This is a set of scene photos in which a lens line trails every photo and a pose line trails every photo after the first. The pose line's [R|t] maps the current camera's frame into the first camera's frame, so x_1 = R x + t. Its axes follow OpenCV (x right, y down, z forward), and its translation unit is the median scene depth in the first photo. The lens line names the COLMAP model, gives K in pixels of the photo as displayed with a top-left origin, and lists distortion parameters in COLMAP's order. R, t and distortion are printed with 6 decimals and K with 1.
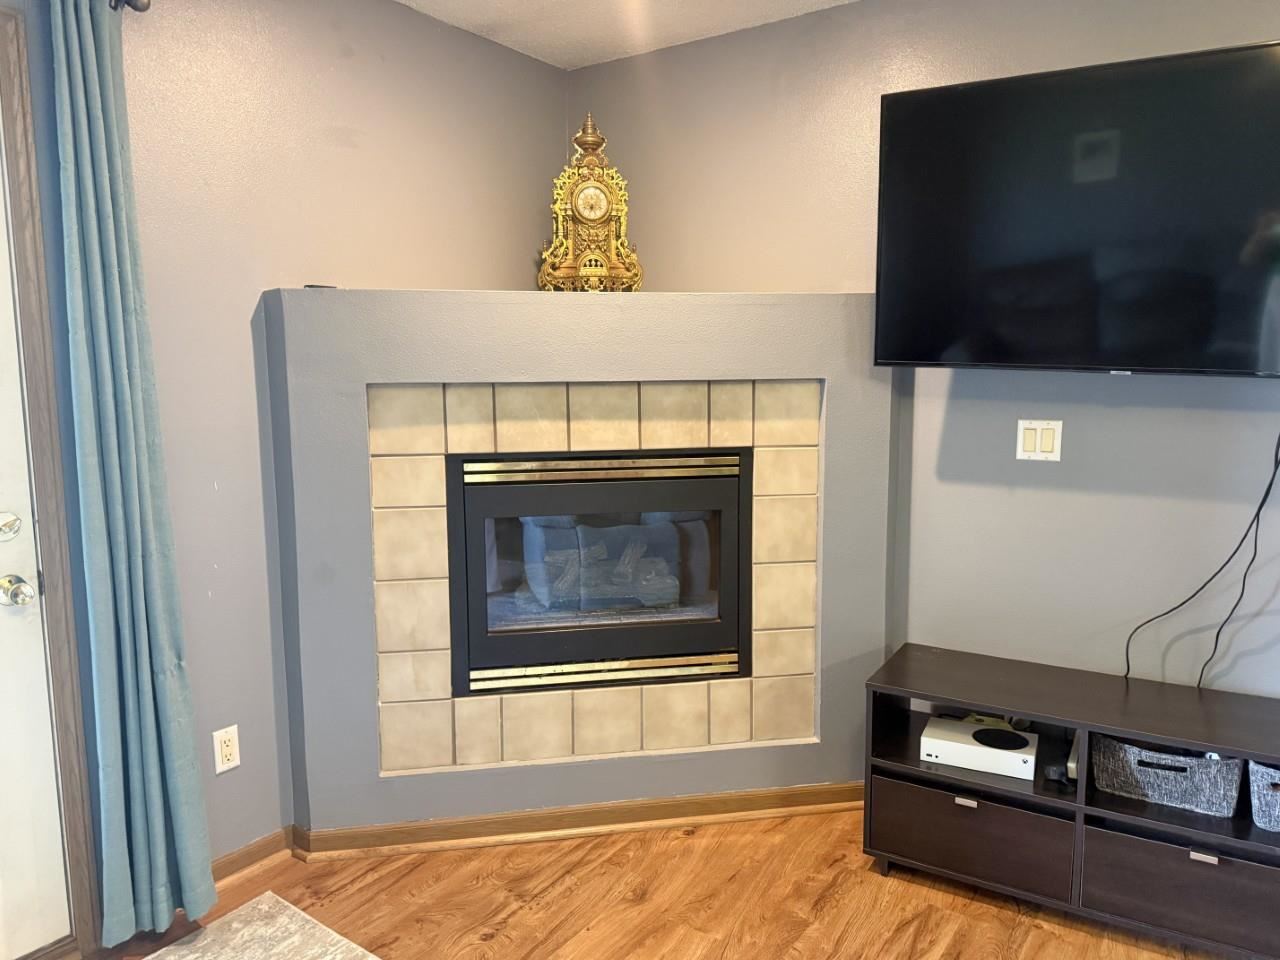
lens RADIAL K [[896.6, 0, 631.6], [0, 896.6, 486.2], [0, 0, 1]] dist [0.033009, -0.030029]
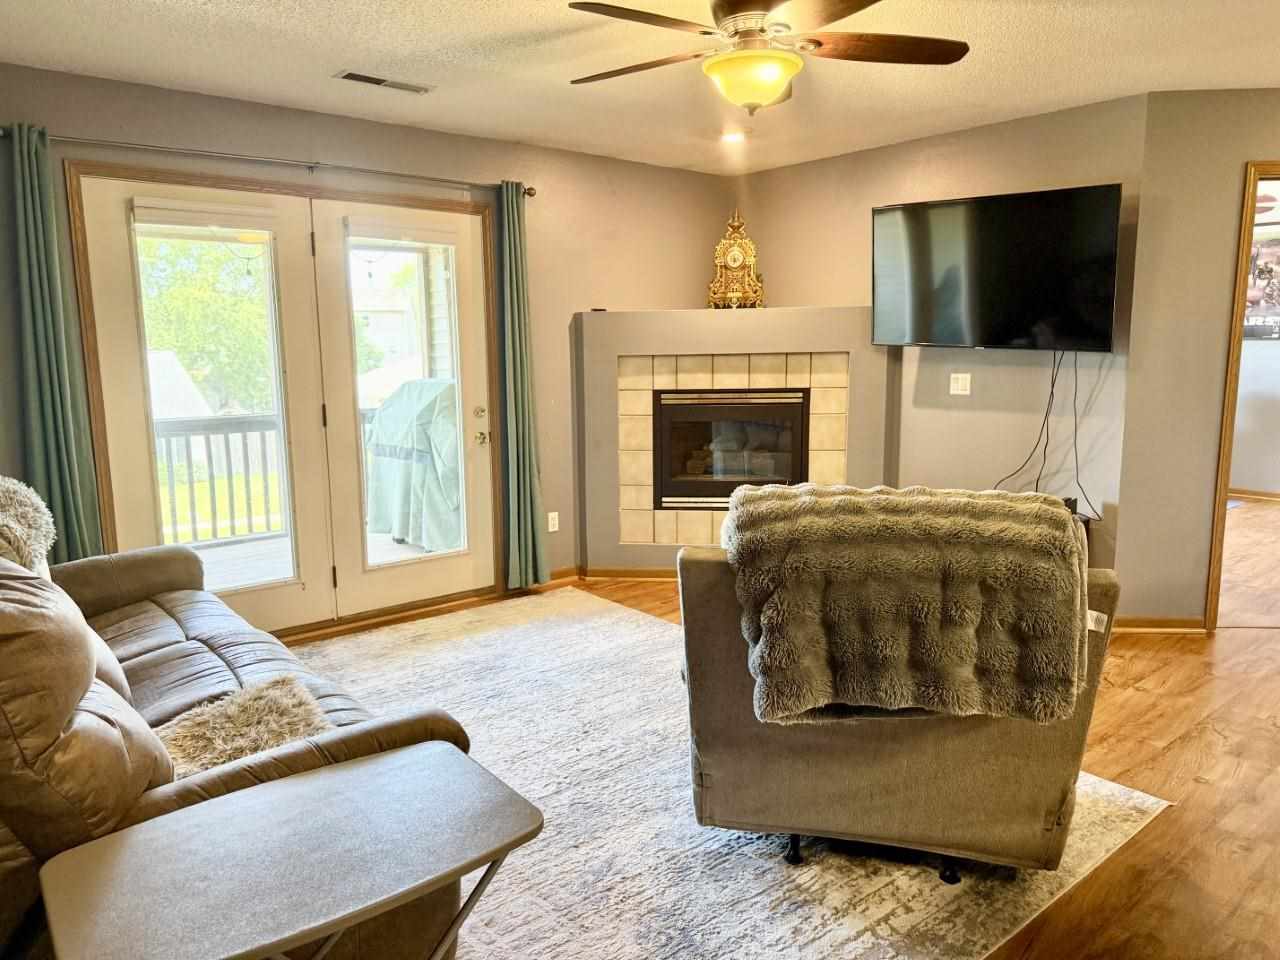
lens RADIAL K [[896.6, 0, 634.1], [0, 896.6, 520.0], [0, 0, 1]] dist [0.033009, -0.030029]
pose [[0.963839, 0.043102, -0.262975, 0.302445], [-0.027524, 0.997657, 0.062639, 0.133186], [0.265059, -0.053136, 0.962767, -1.001431]]
